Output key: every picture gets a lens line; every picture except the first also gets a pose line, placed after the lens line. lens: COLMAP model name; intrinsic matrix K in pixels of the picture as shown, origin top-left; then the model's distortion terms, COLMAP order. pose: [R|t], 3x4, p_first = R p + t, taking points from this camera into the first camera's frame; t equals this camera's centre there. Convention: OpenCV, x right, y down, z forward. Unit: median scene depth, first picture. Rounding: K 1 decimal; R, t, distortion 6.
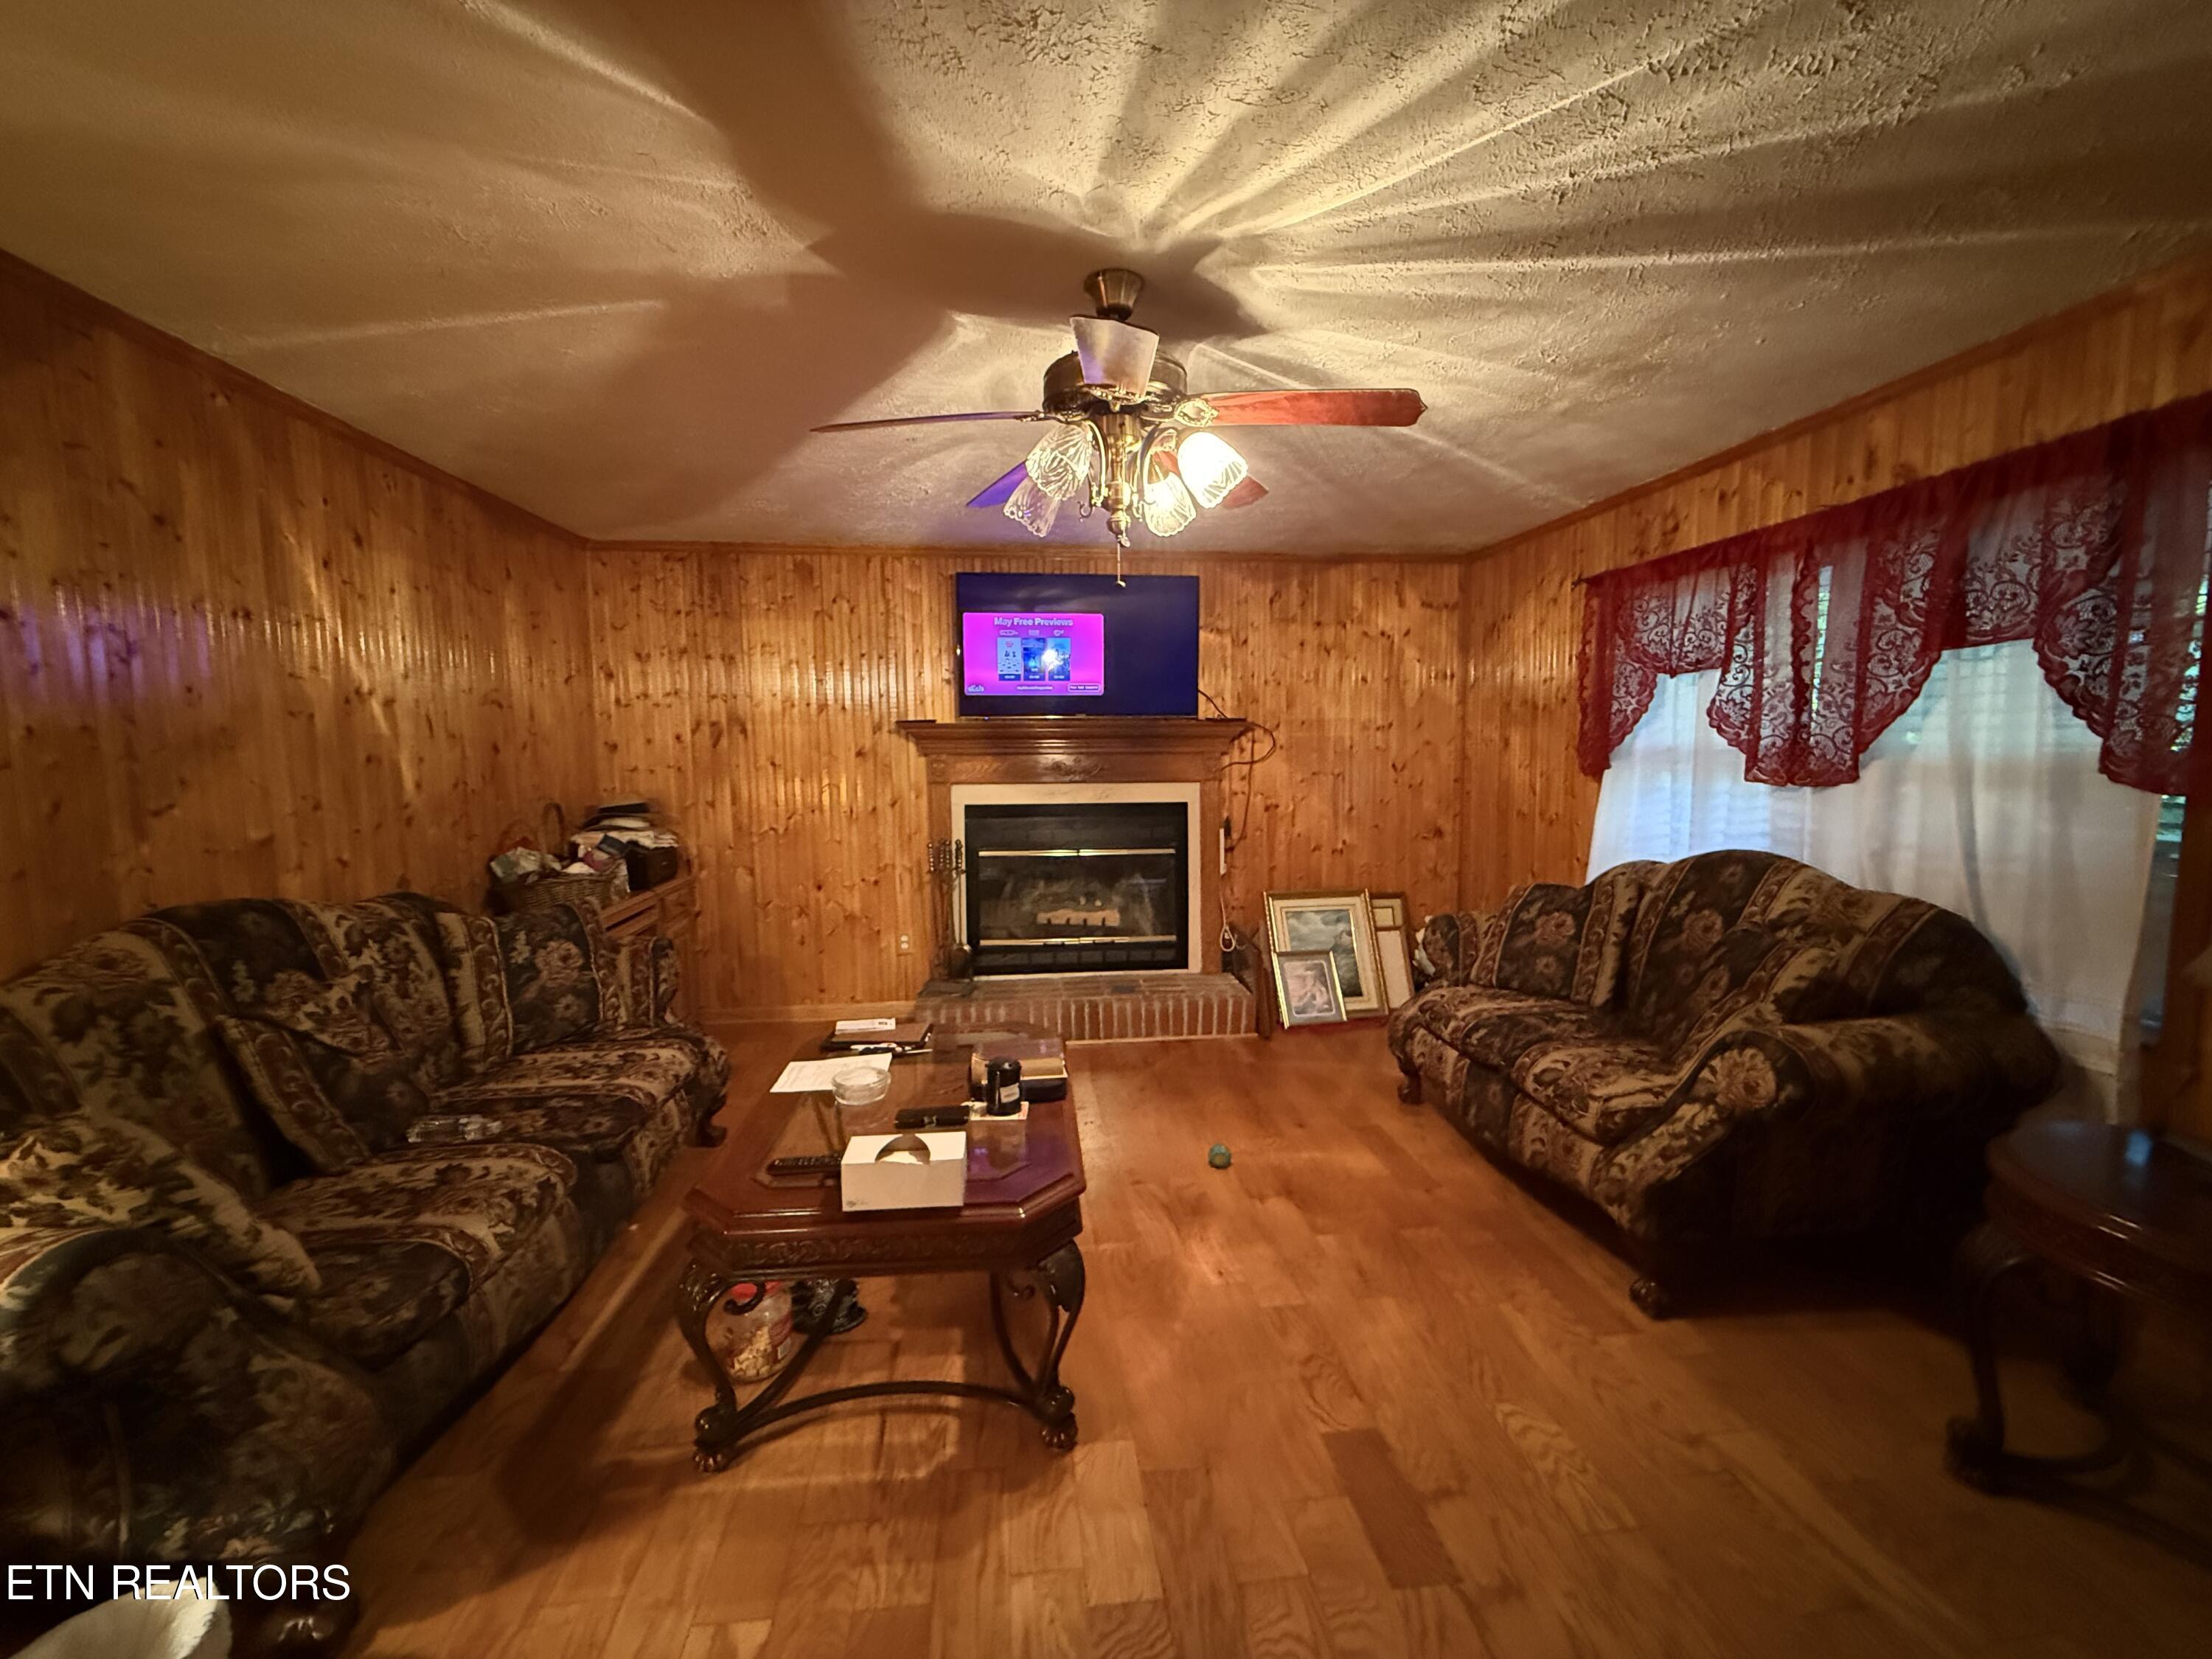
lens RADIAL K [[881.9, 0, 1088.1], [0, 881.9, 825.8], [0, 0, 1]] dist [-0.000882, -0.000270]
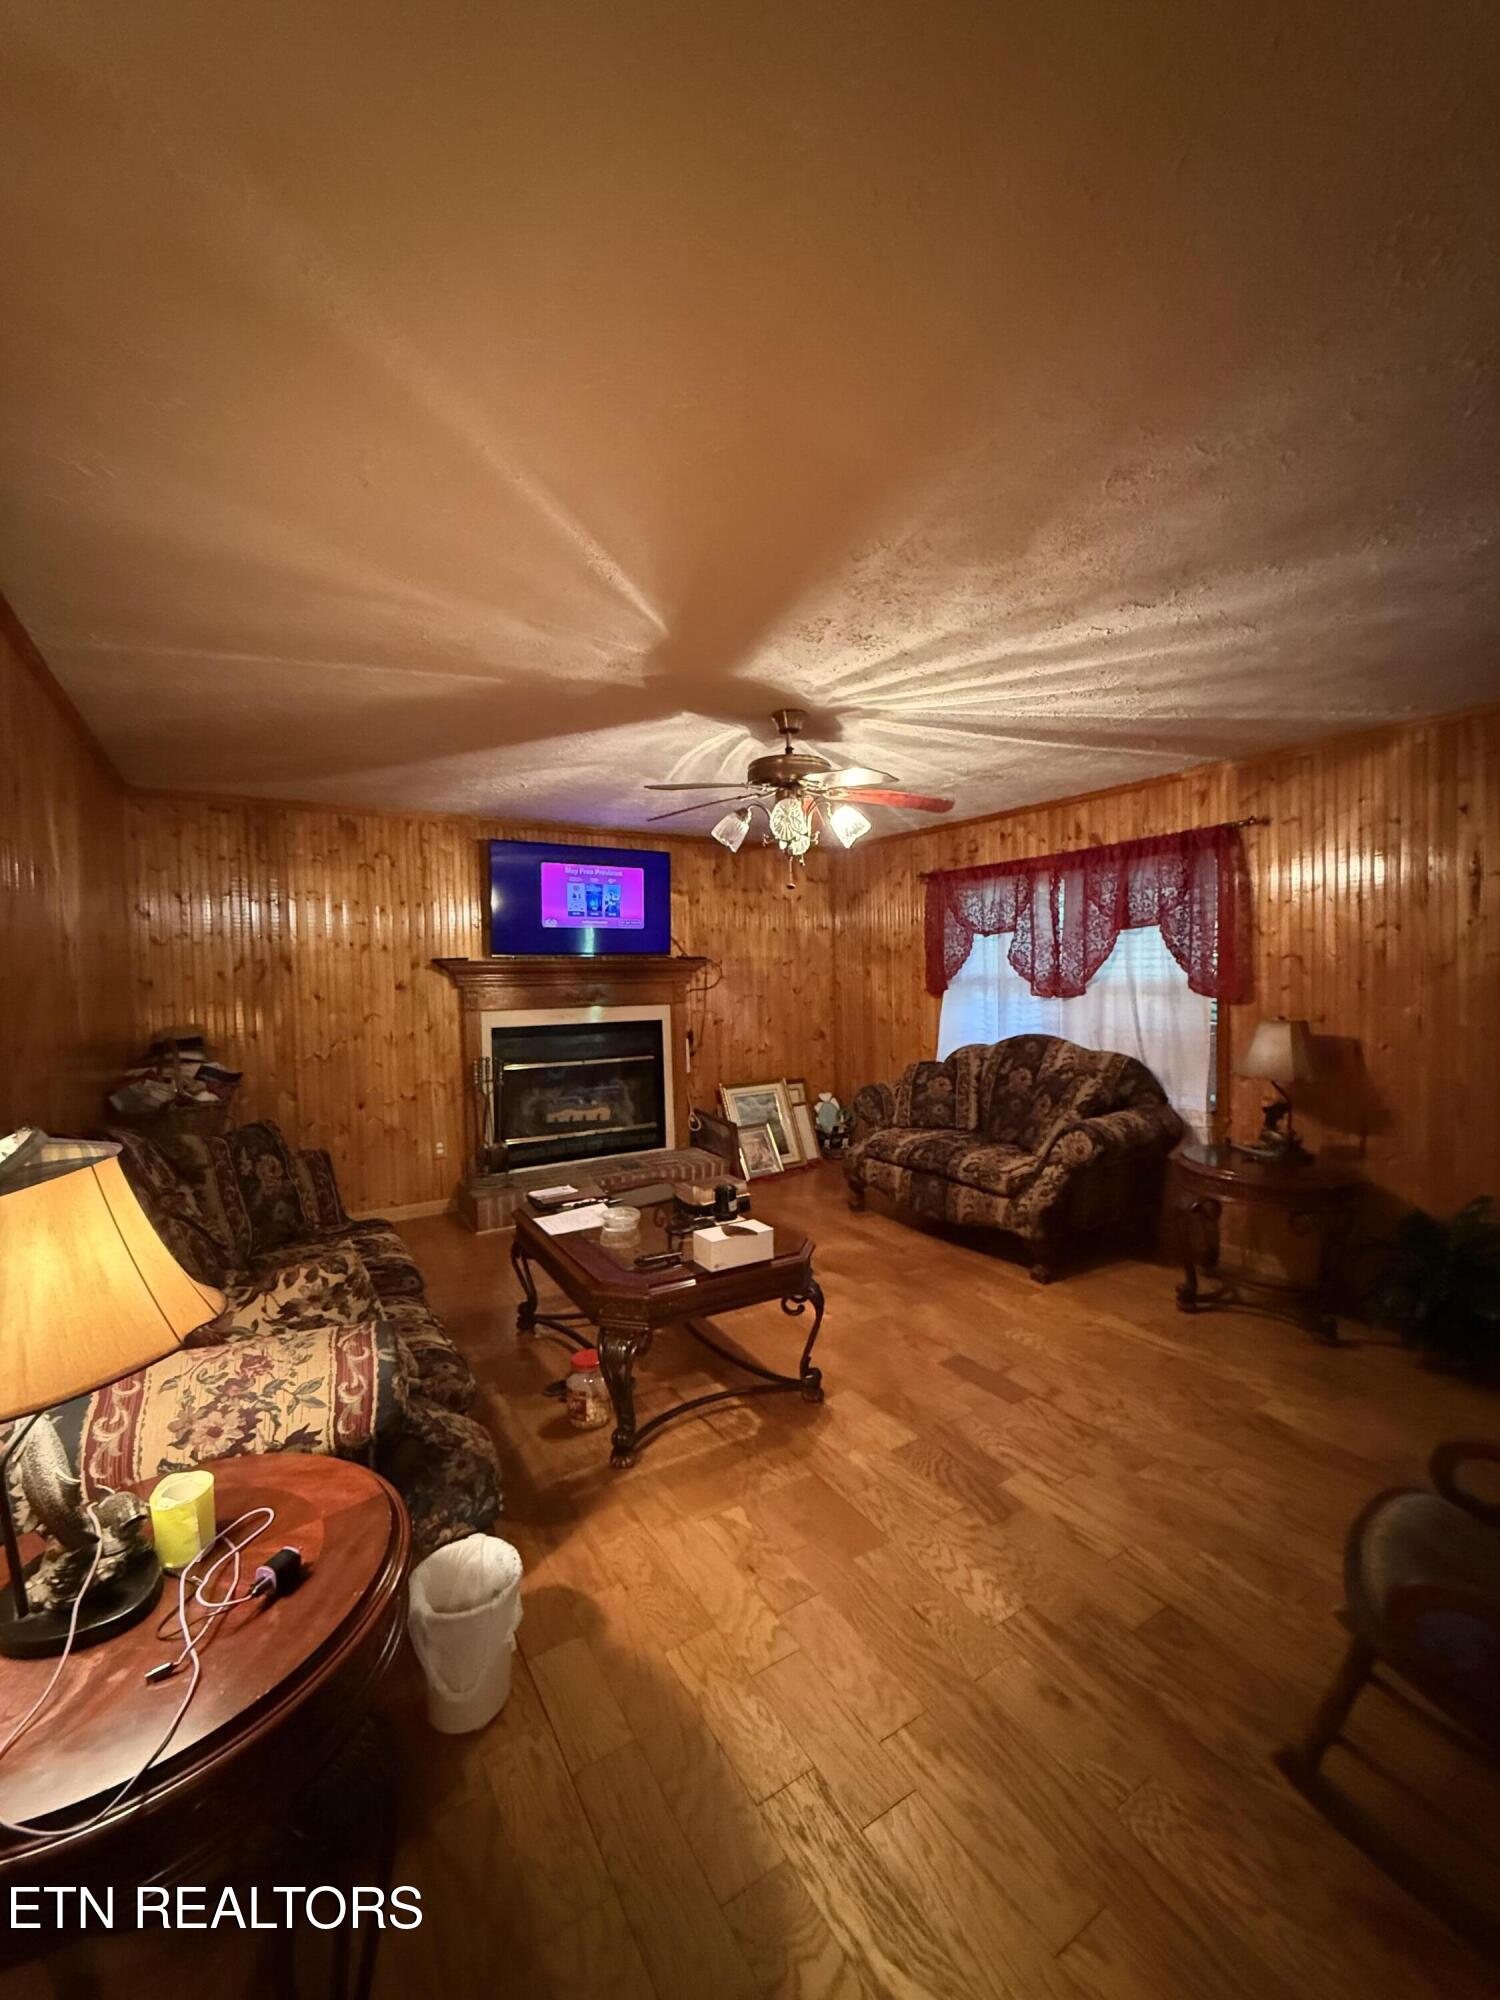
lens RADIAL K [[797.4, 0, 742.6], [0, 797.4, 989.7], [0, 0, 1]] dist [-0.000882, -0.000270]
pose [[0.902219, -0.016036, 0.430980, -0.615591], [0.045423, 0.997284, -0.057983, 0.006487], [-0.428879, 0.071890, 0.900497, -0.272894]]
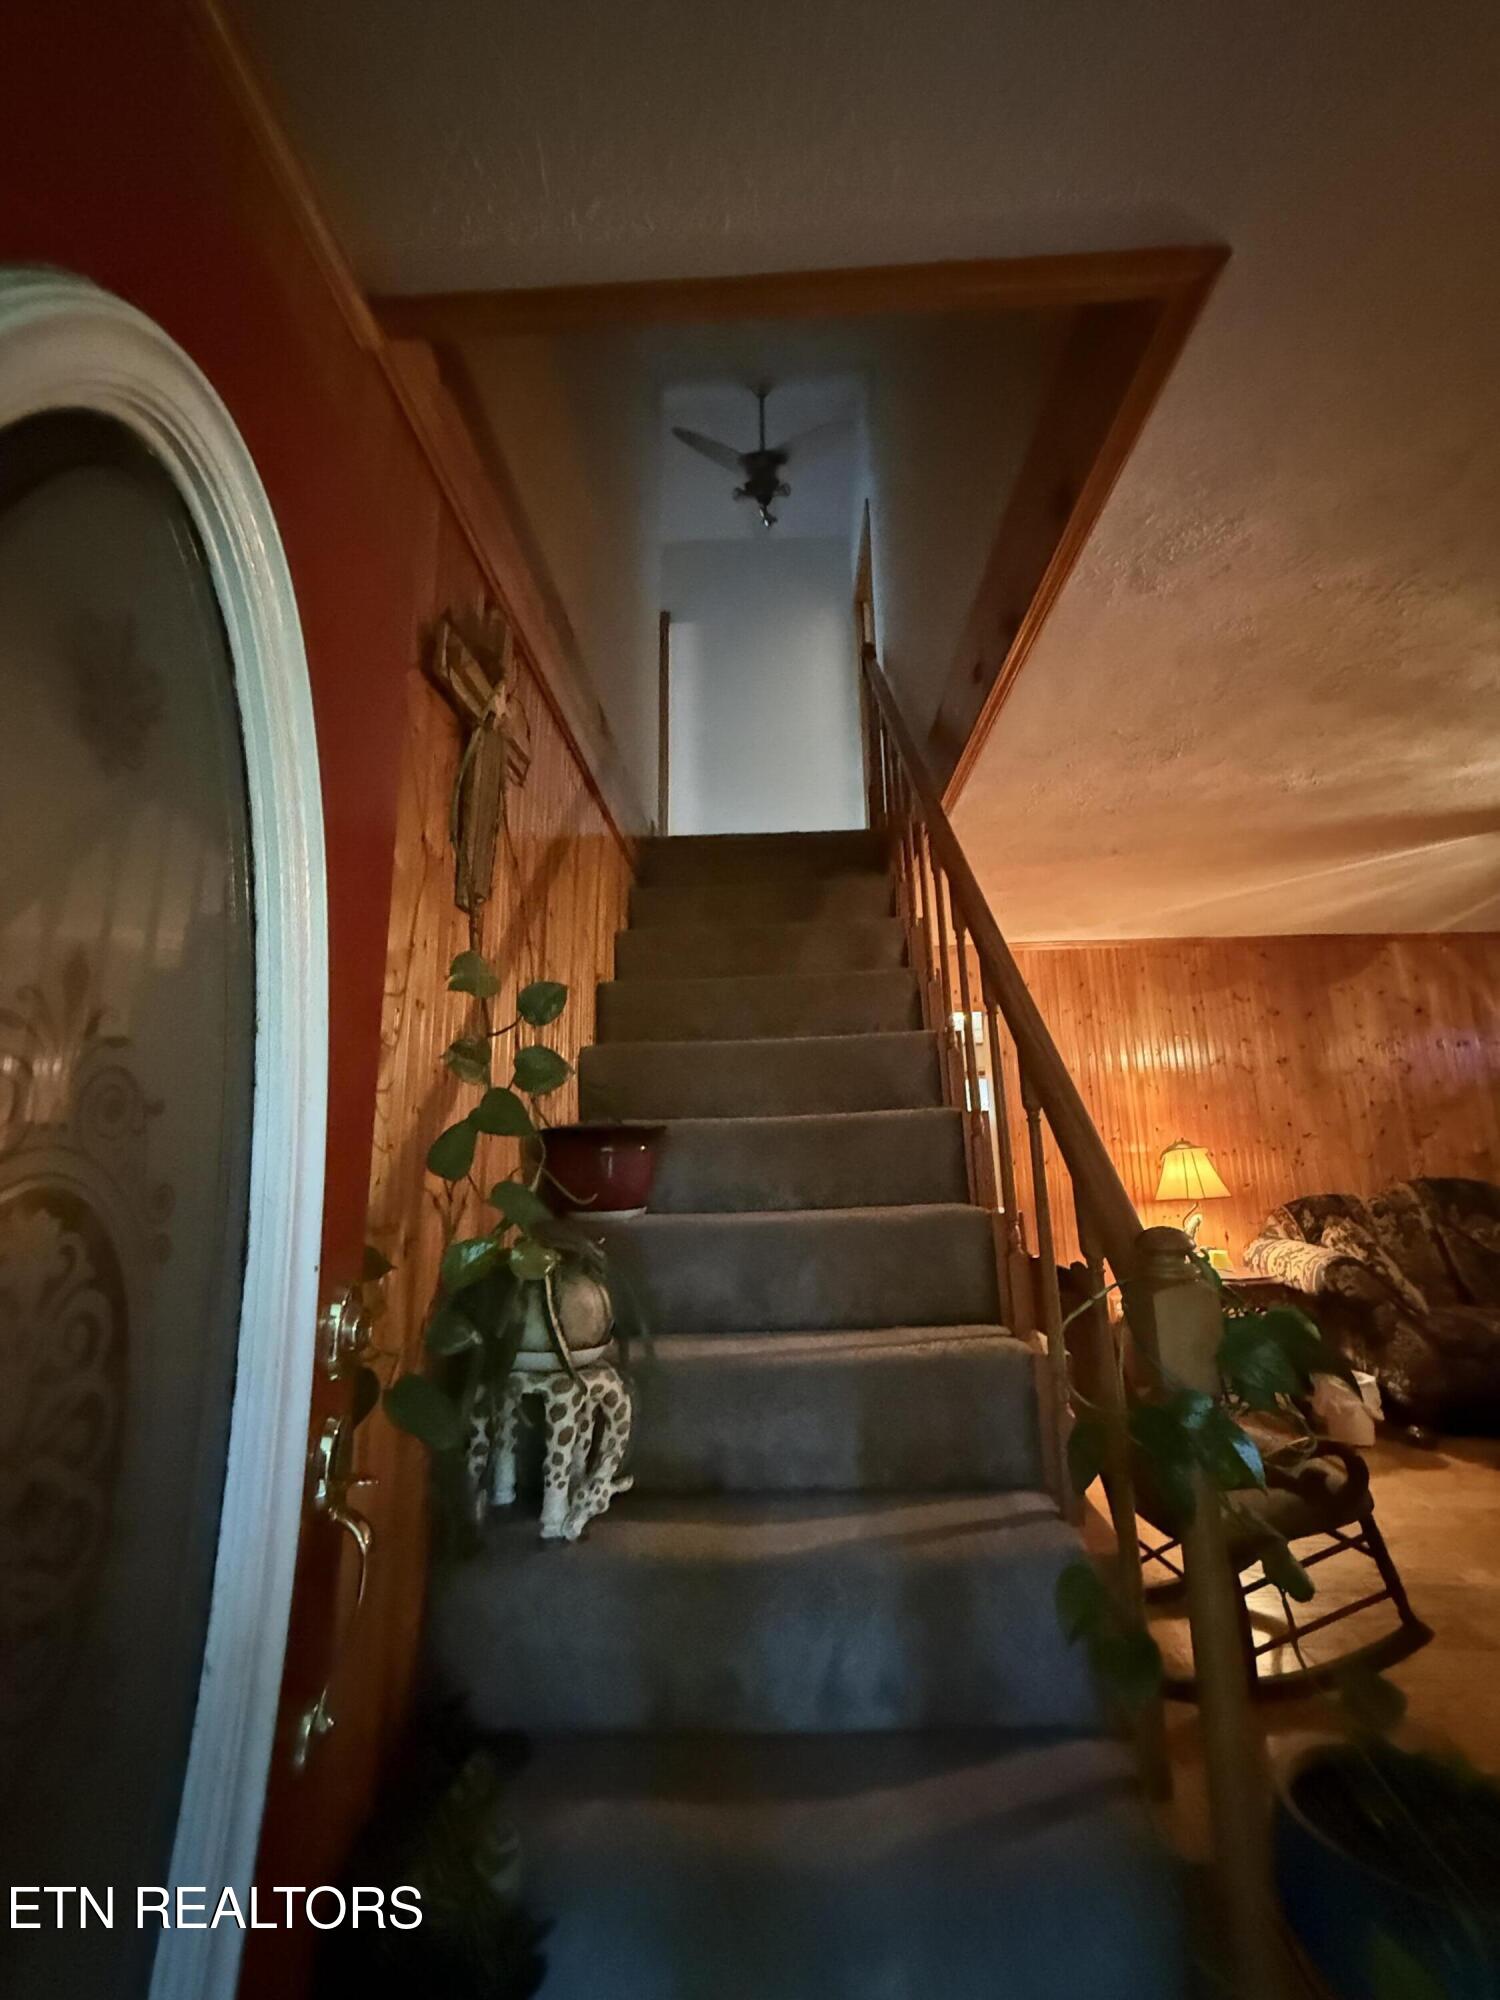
lens RADIAL K [[797.4, 0, 749.1], [0, 797.4, 999.3], [0, 0, 1]] dist [-0.000882, -0.000270]
pose [[-0.130558, -0.165766, -0.977485, 1.183990], [-0.070589, 0.984976, -0.157608, 0.079725], [0.988925, 0.048423, -0.140298, -0.443328]]
